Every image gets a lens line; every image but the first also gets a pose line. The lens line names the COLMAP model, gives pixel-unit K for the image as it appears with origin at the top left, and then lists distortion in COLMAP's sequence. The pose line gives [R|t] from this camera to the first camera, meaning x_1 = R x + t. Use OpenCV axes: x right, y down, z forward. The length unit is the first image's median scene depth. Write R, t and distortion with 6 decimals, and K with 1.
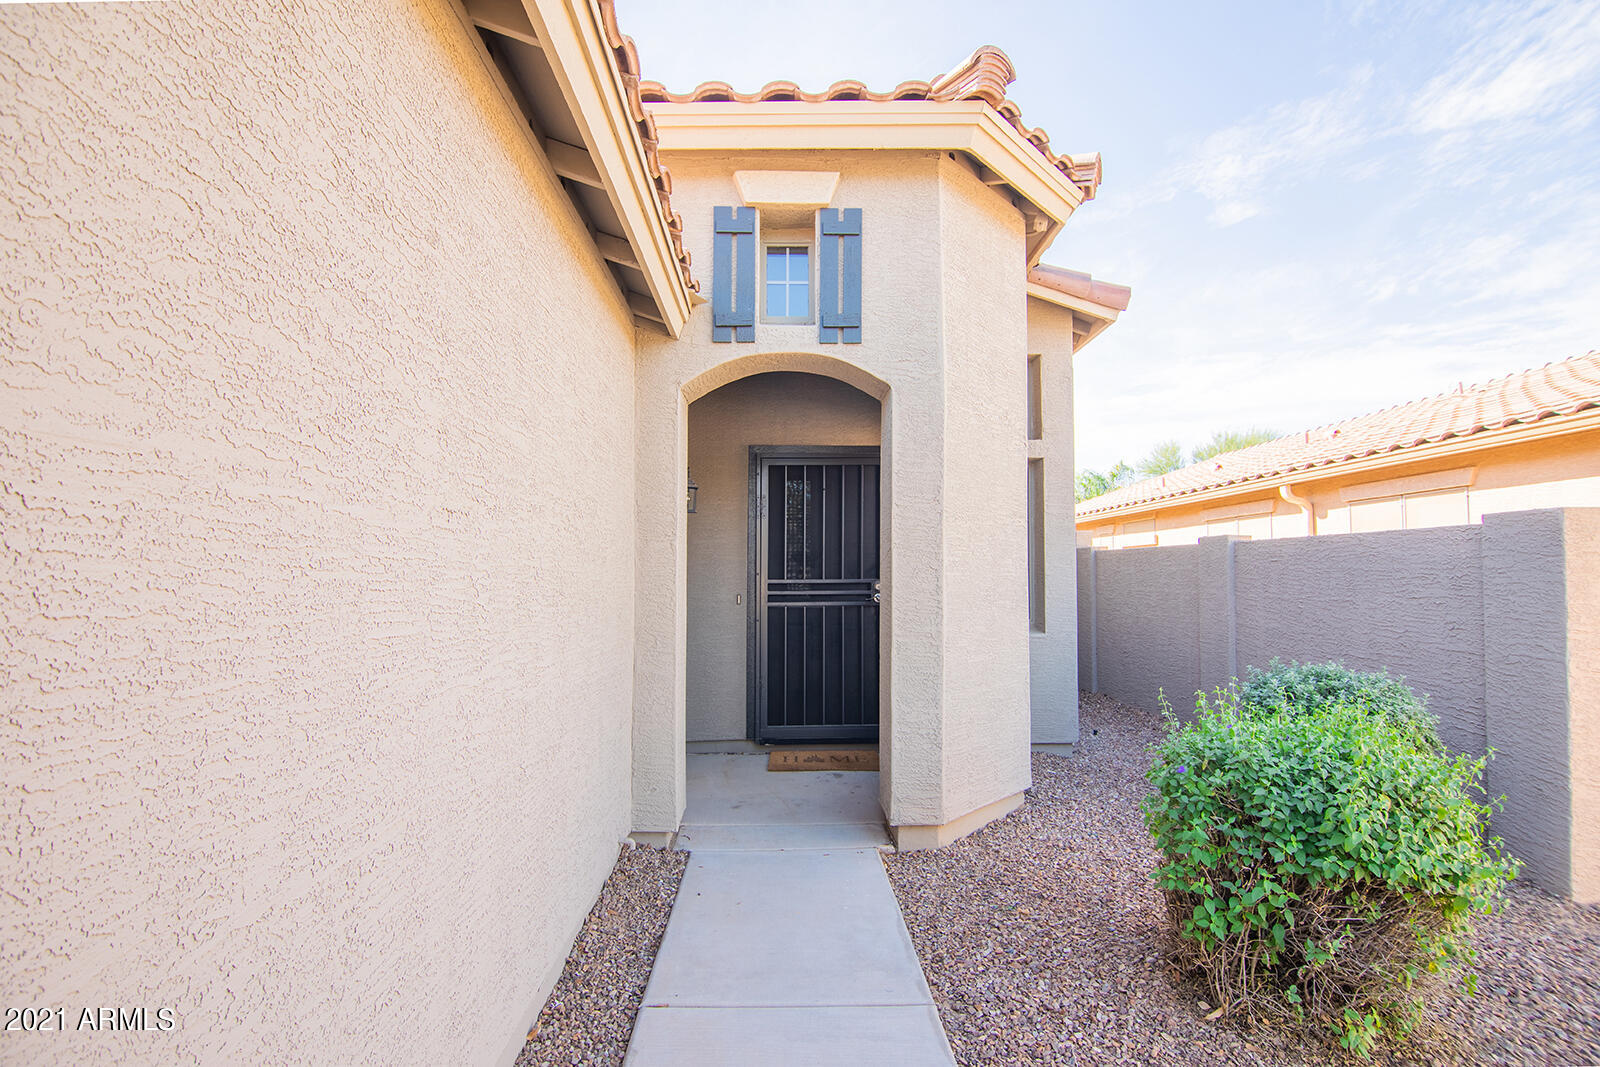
lens RADIAL K [[718.7, 0, 804.2], [0, 718.7, 538.8], [0, 0, 1]] dist [-0.000988, -0.011897]
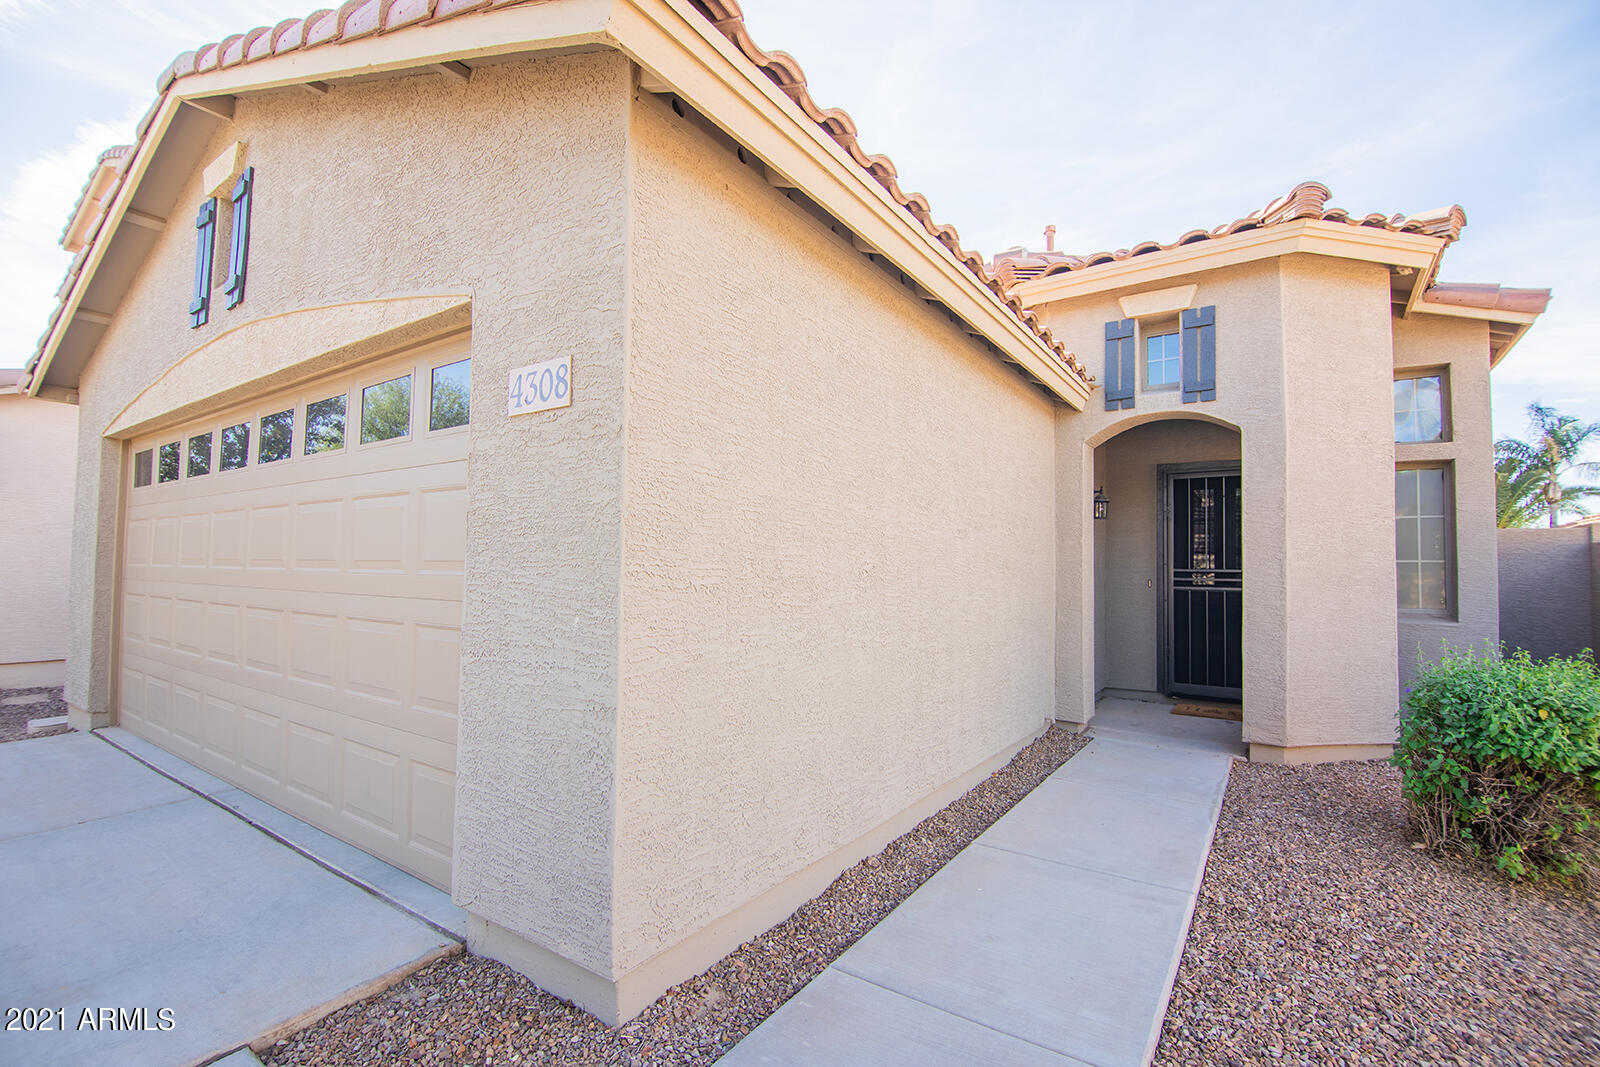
lens RADIAL K [[718.7, 0, 804.2], [0, 718.7, 538.8], [0, 0, 1]] dist [-0.000988, -0.011897]
pose [[0.807151, -0.008423, -0.590285, 0.257023], [0.010924, 0.999940, 0.000668, -0.007029], [0.590244, -0.006987, 0.807195, -0.626588]]
